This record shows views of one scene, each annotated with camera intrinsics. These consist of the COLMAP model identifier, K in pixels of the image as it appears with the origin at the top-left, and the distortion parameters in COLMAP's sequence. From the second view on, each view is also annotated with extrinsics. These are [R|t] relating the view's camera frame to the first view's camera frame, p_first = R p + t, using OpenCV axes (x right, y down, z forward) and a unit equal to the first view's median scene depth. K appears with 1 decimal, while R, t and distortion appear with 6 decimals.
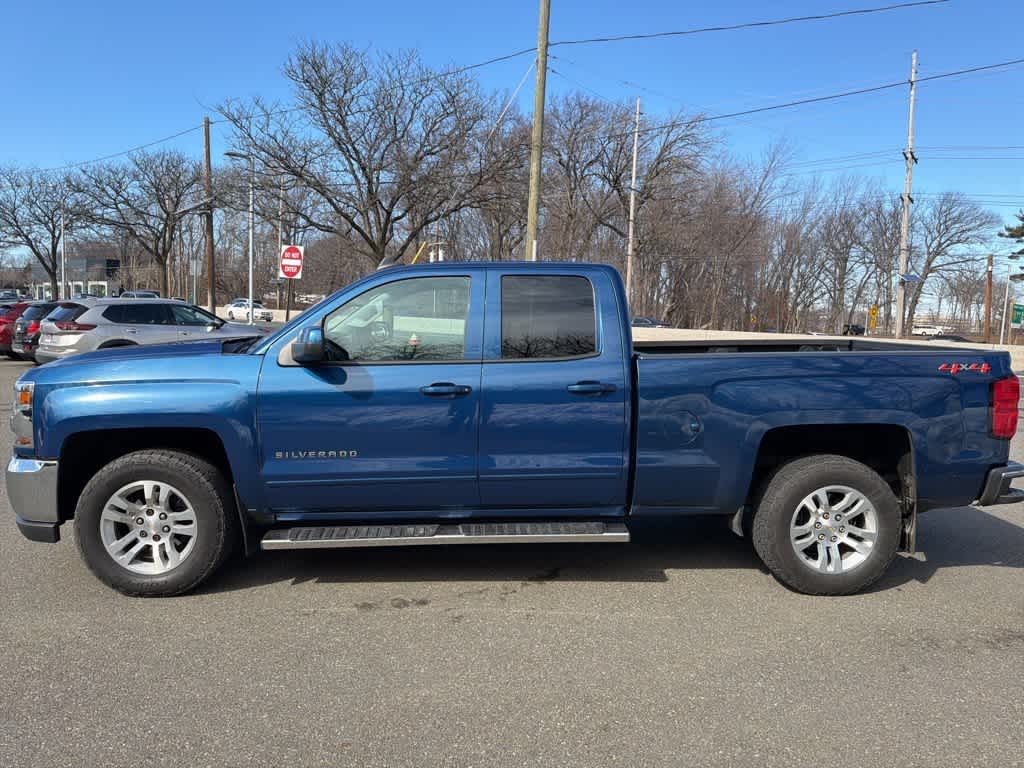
lens RADIAL K [[716.2, 0, 511.1], [0, 716.2, 387.1], [0, 0, 1]] dist [0.040371, -0.053891]
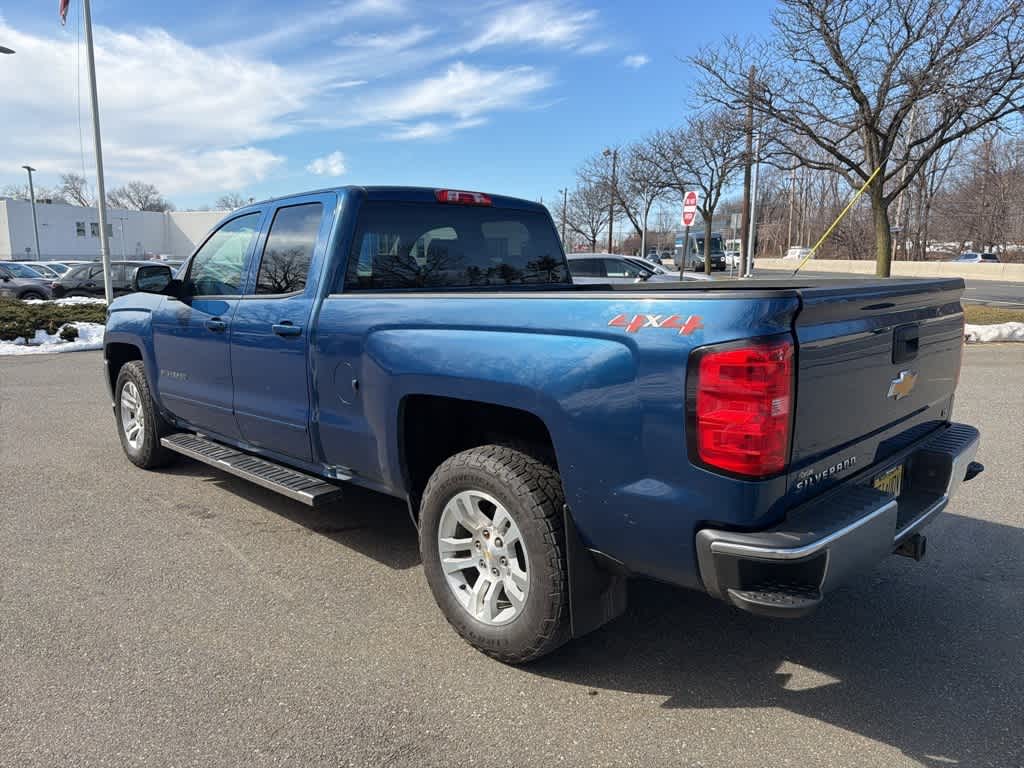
lens RADIAL K [[716.2, 0, 511.1], [0, 716.2, 387.1], [0, 0, 1]] dist [0.040371, -0.053891]
pose [[0.664818, 0.100084, -0.740271, 0.934836], [-0.053468, 0.994818, 0.086481, -0.018927], [0.745090, -0.017913, 0.666724, 0.572251]]
